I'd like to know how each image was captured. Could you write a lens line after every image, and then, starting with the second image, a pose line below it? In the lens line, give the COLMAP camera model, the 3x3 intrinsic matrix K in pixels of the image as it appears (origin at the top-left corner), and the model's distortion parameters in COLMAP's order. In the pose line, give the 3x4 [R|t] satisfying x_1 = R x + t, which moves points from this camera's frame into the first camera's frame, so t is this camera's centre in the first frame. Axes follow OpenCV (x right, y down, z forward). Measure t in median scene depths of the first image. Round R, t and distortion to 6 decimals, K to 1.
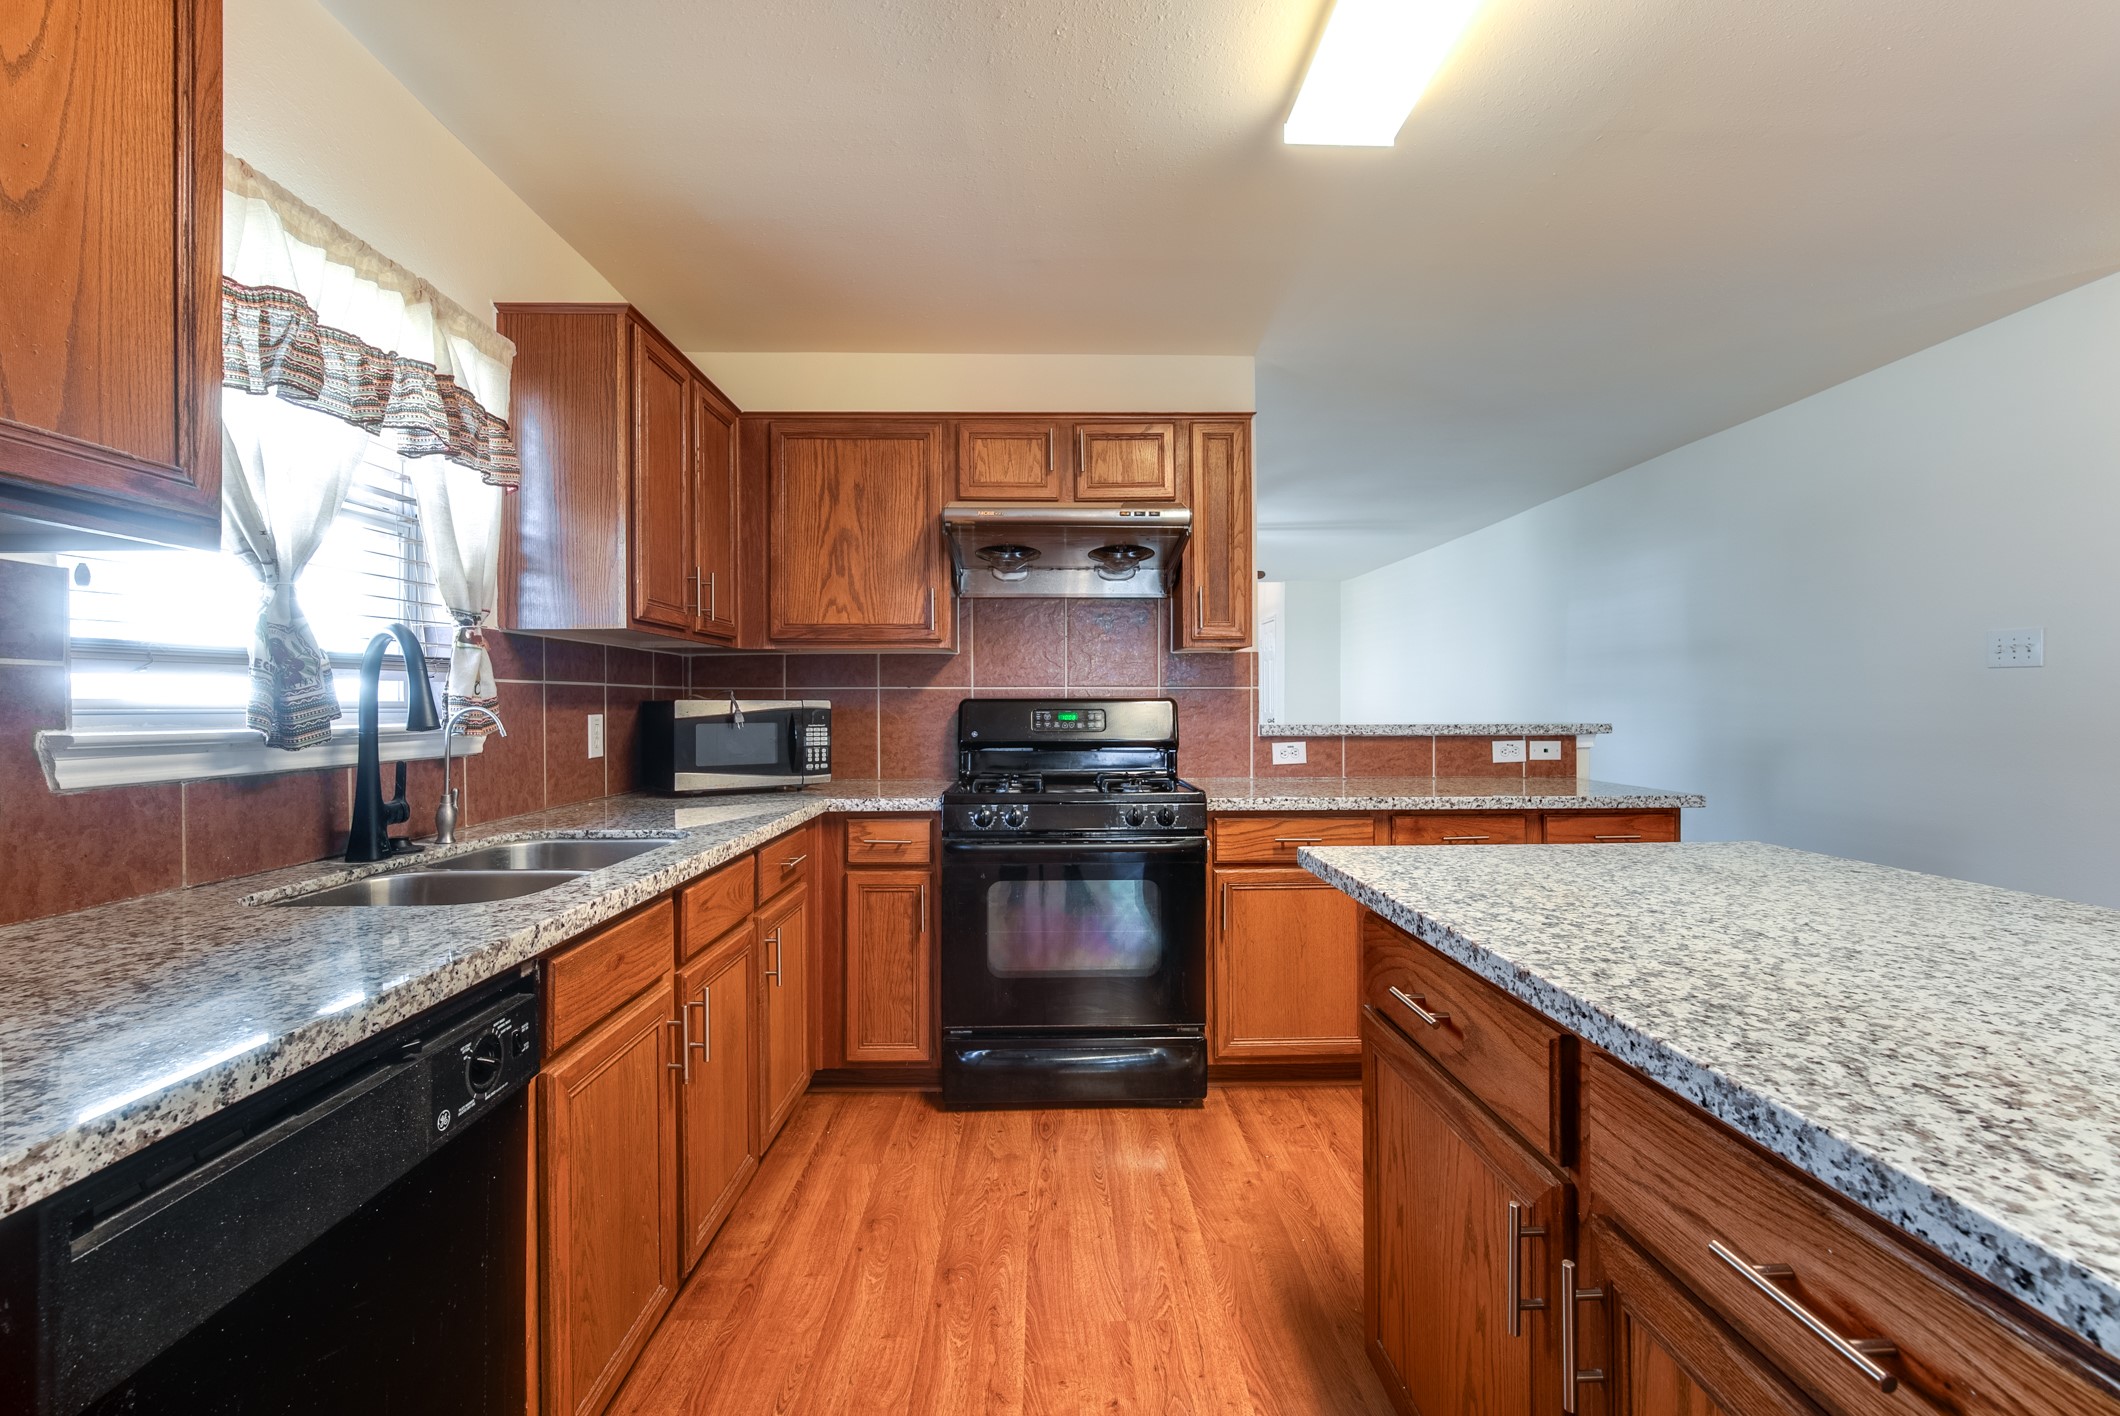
lens RADIAL K [[933.7, 0, 1059.7], [0, 933.7, 694.0], [0, 0, 1]] dist [-0.009815, 0.002055]
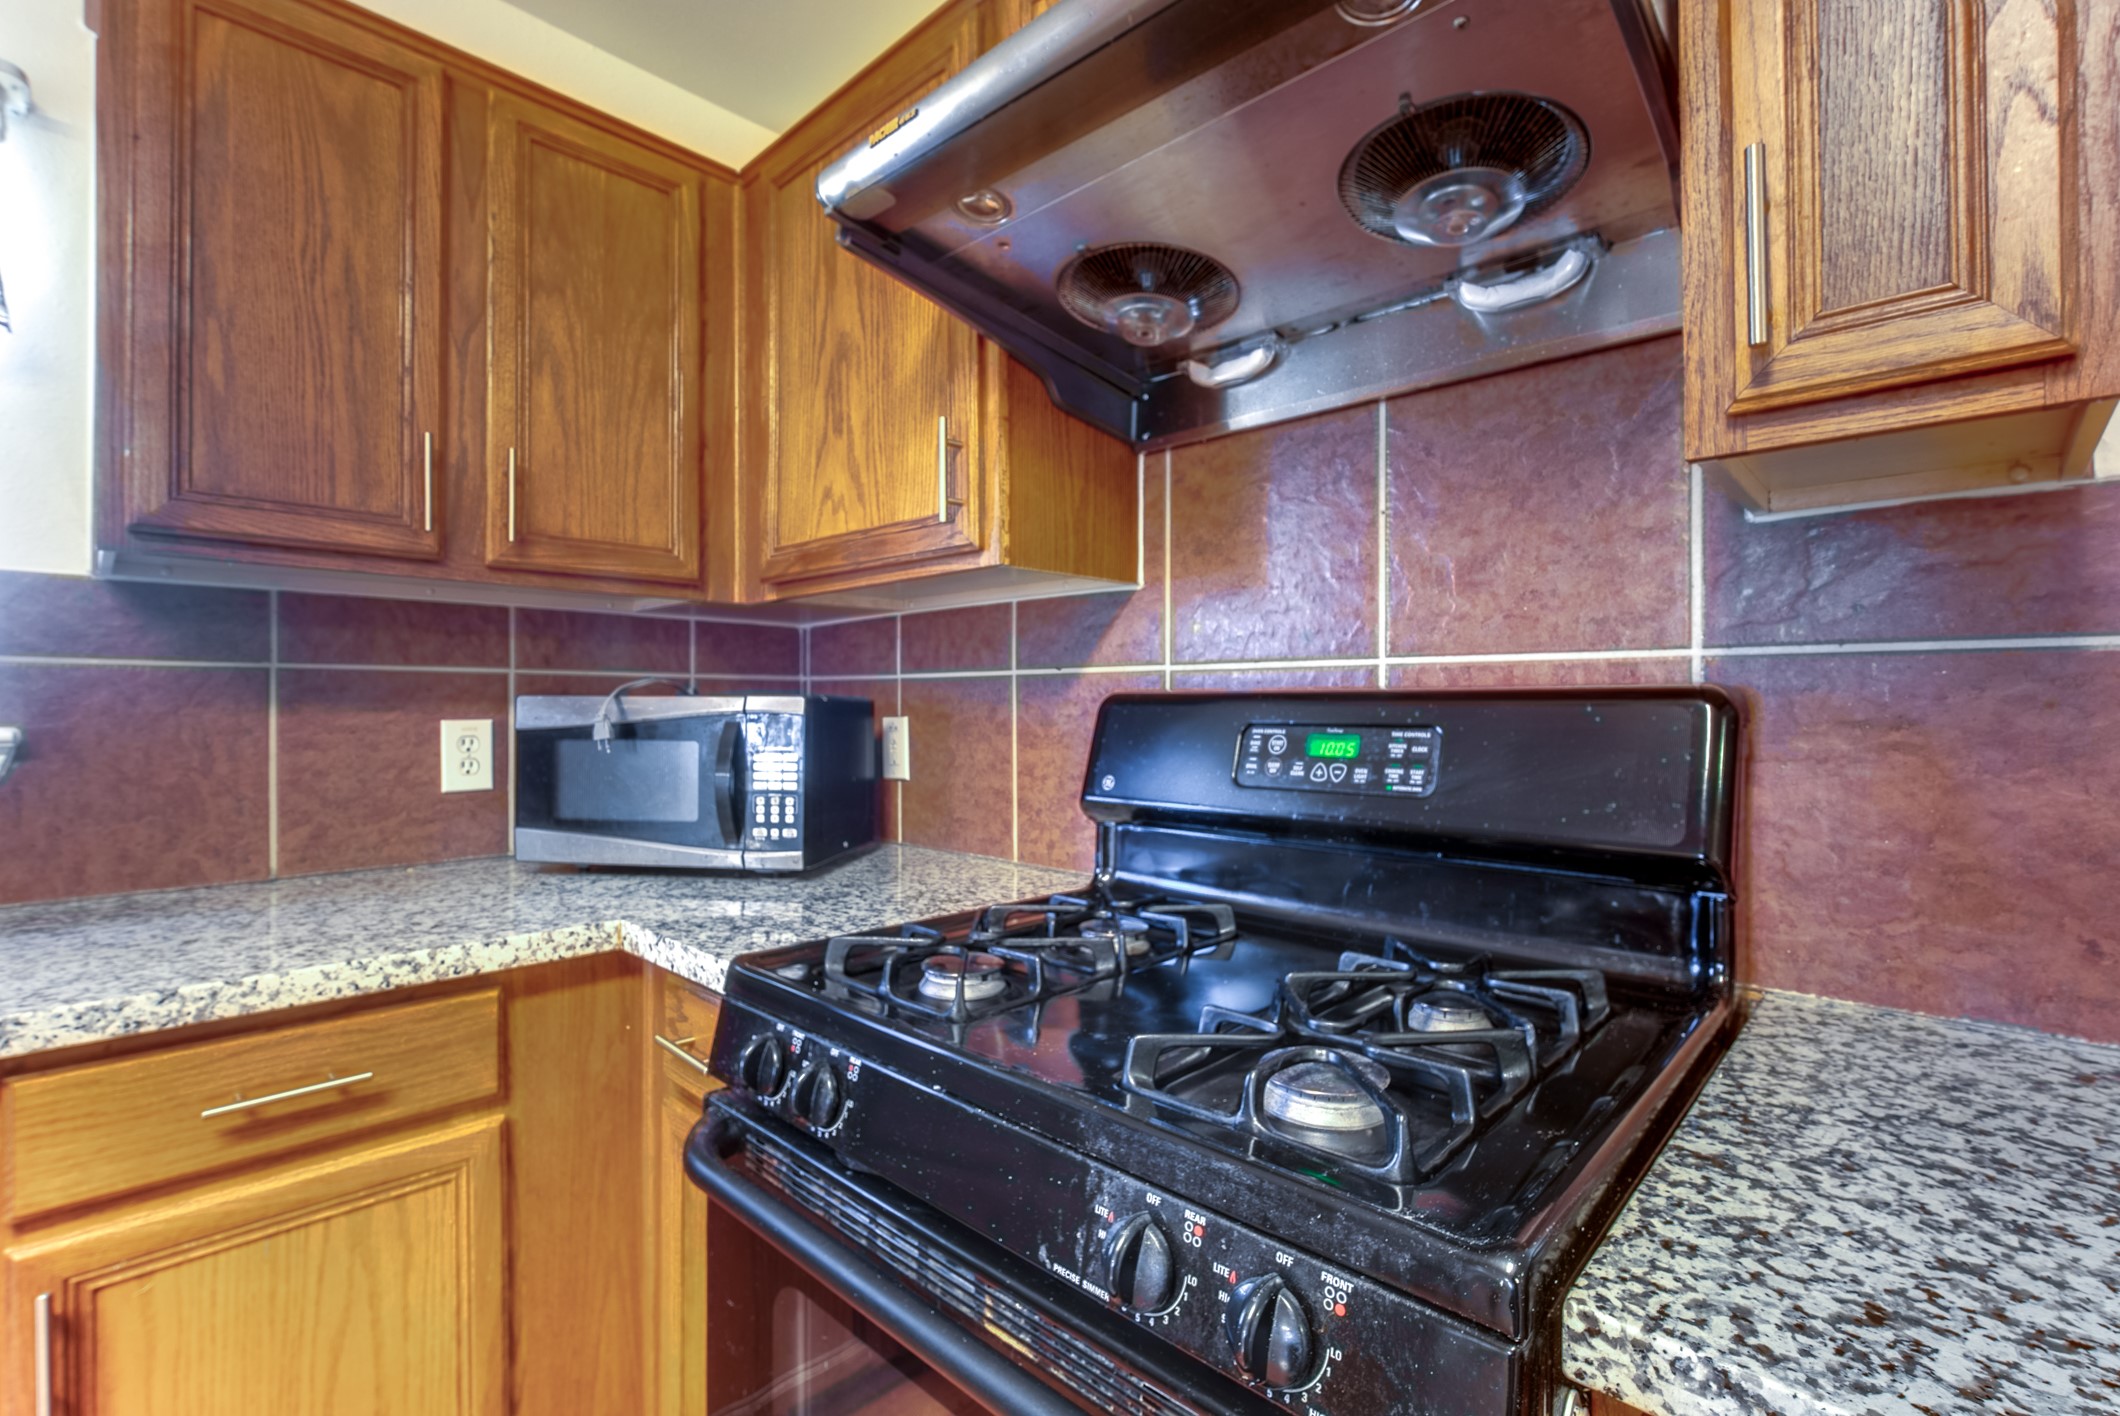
lens RADIAL K [[933.7, 0, 1044.6], [0, 933.7, 708.9], [0, 0, 1]] dist [-0.009815, 0.002055]
pose [[0.703602, 0.005232, -0.710575, 0.236440], [0.002888, 0.999944, 0.010221, 0.010816], [0.710588, -0.009244, 0.703548, 0.981405]]
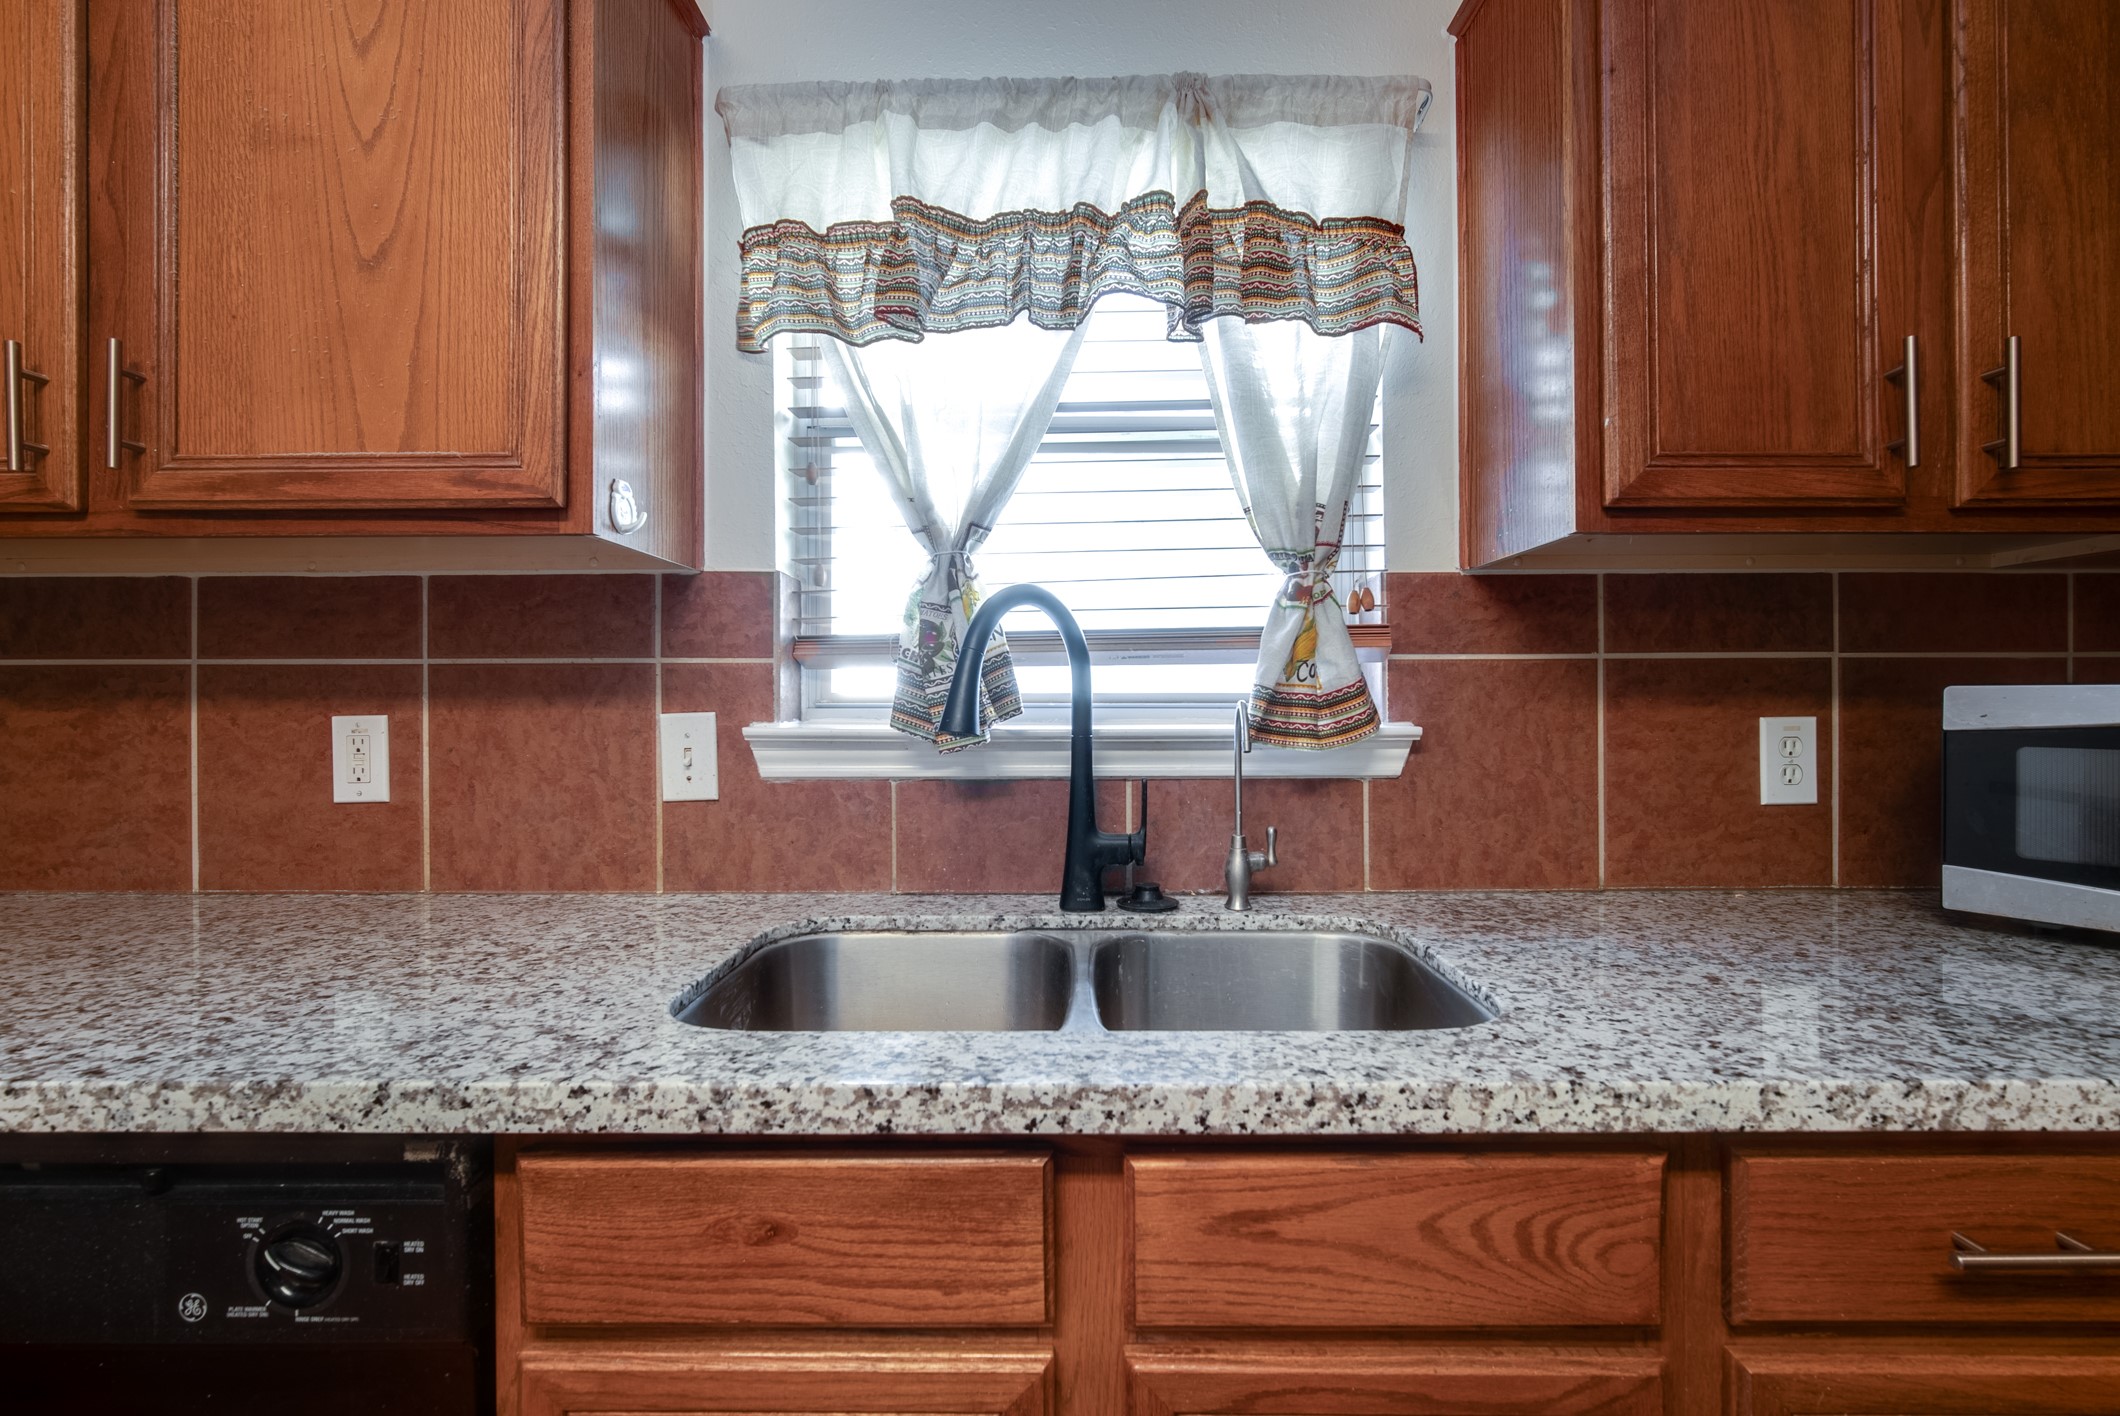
lens RADIAL K [[933.7, 0, 1077.1], [0, 933.7, 704.1], [0, 0, 1]] dist [-0.009815, 0.002055]
pose [[-0.020647, 0.008933, -0.999747, 0.001526], [0.013173, 0.999876, 0.008662, 0.006982], [0.999700, -0.012991, -0.020762, 0.739328]]
